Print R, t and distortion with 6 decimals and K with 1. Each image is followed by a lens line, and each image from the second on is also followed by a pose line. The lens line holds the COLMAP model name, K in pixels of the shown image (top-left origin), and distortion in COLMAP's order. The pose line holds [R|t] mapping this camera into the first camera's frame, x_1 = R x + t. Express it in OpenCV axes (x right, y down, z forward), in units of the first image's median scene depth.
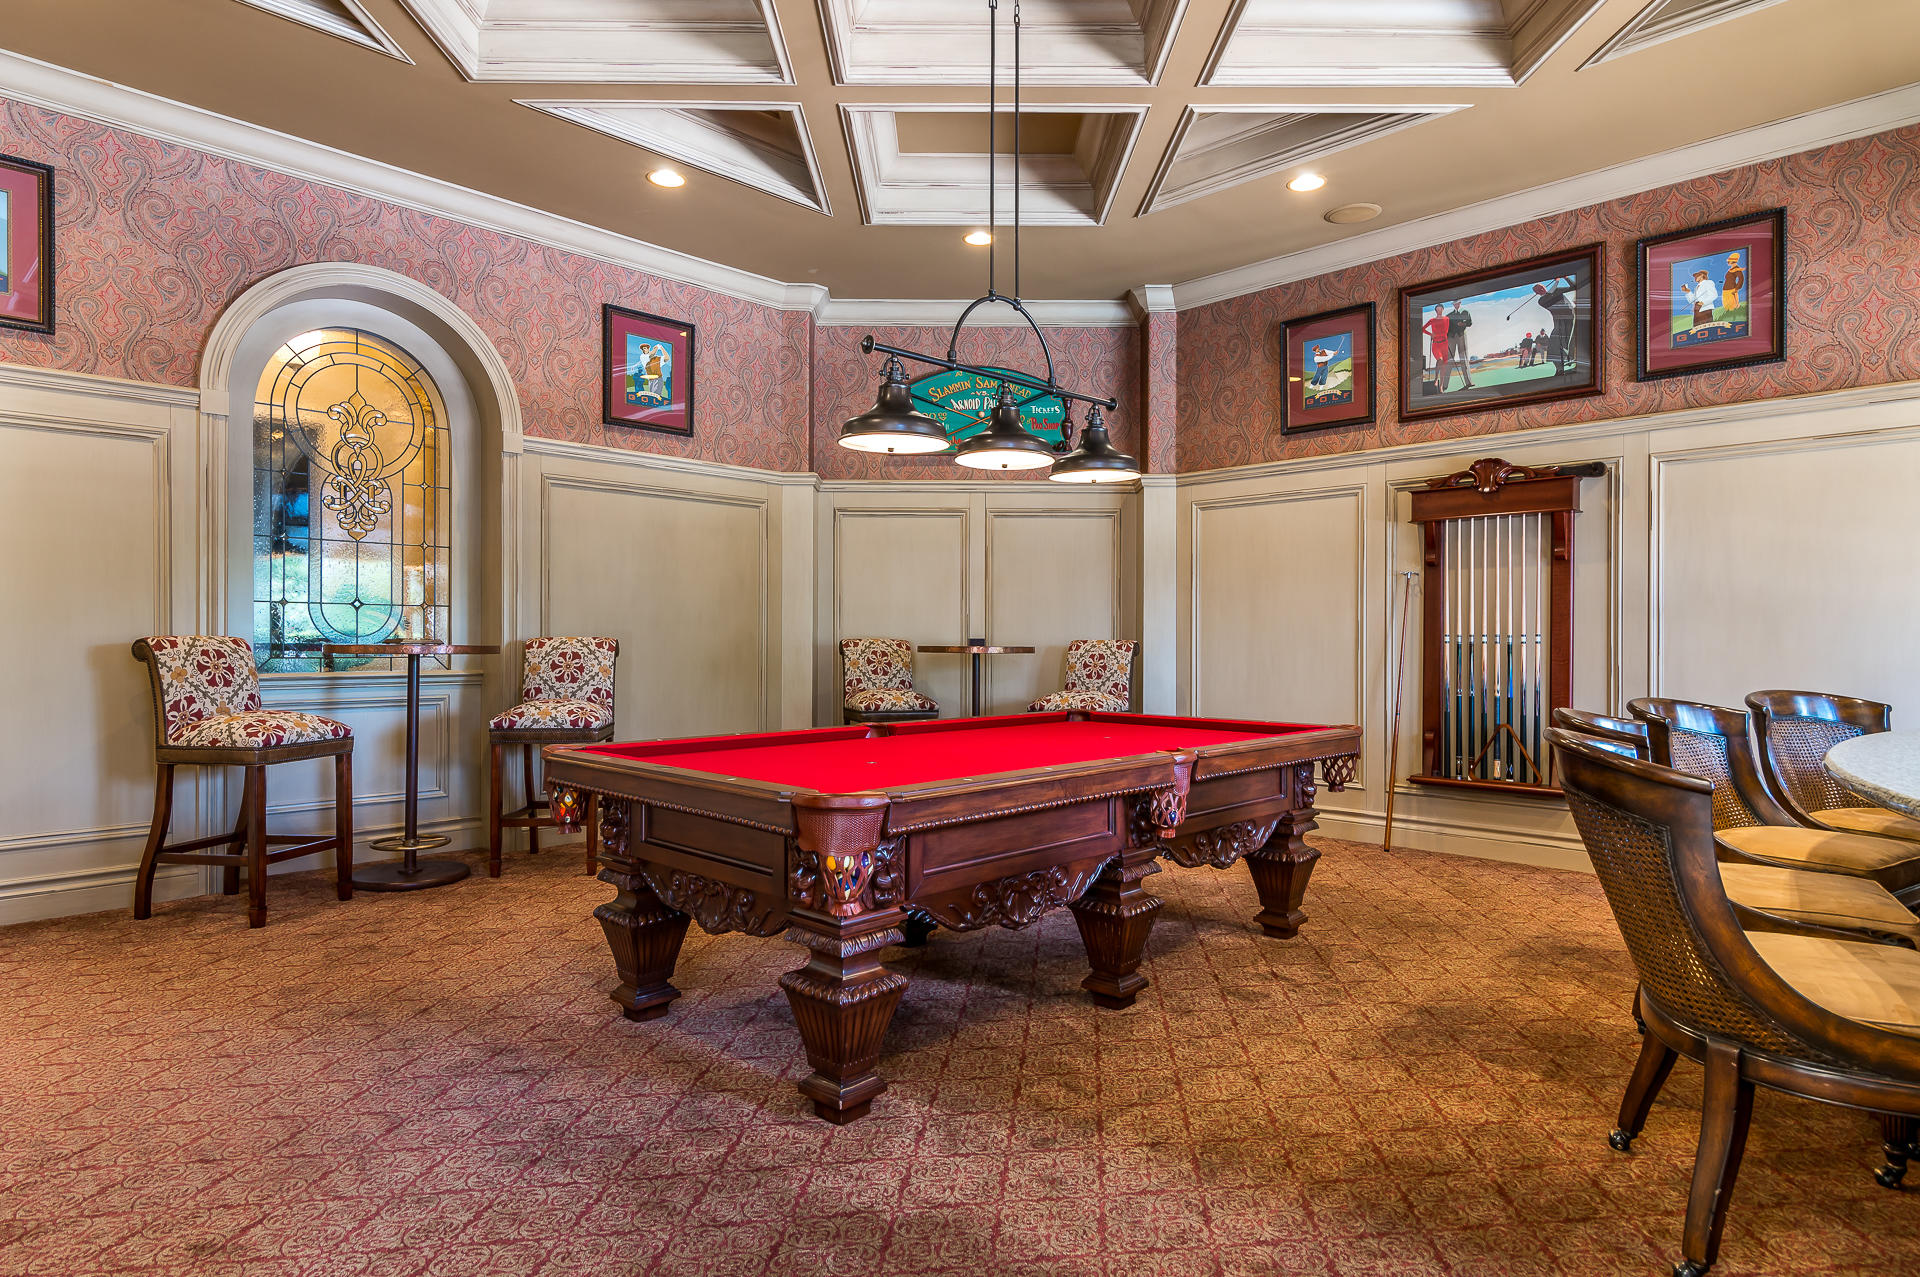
lens RADIAL K [[1058.3, 0, 967.8], [0, 1058.3, 632.8], [0, 0, 1]] dist [0.008053, -0.000397]
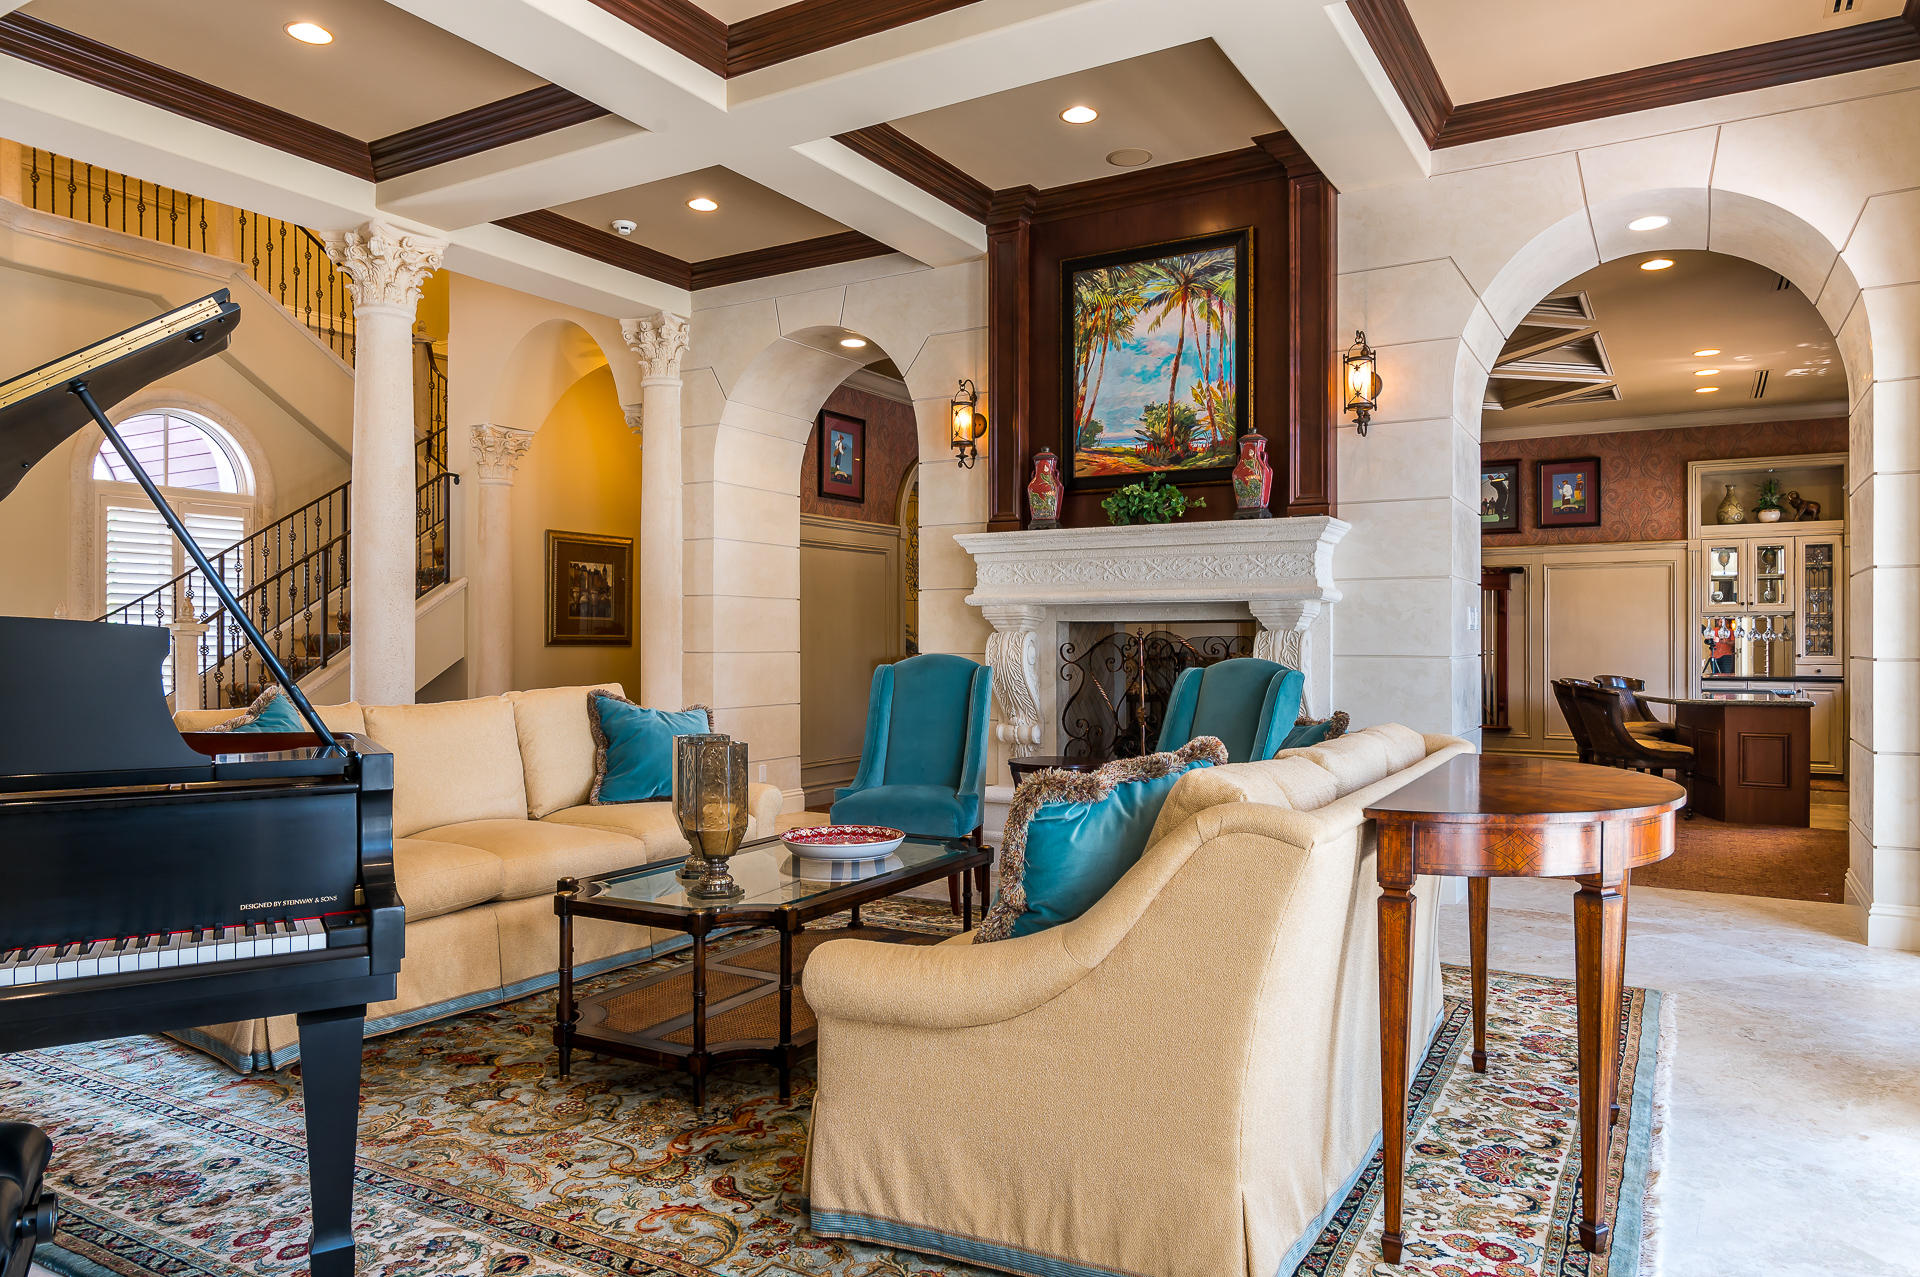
lens RADIAL K [[1263.9, 0, 954.6], [0, 1263.9, 643.5], [0, 0, 1]] dist [-0.008330, -0.001321]
pose [[0.969315, -0.003891, 0.245790, -1.087615], [0.005152, 0.999977, -0.004491, -0.008354], [-0.245767, 0.005619, 0.969313, -1.113844]]
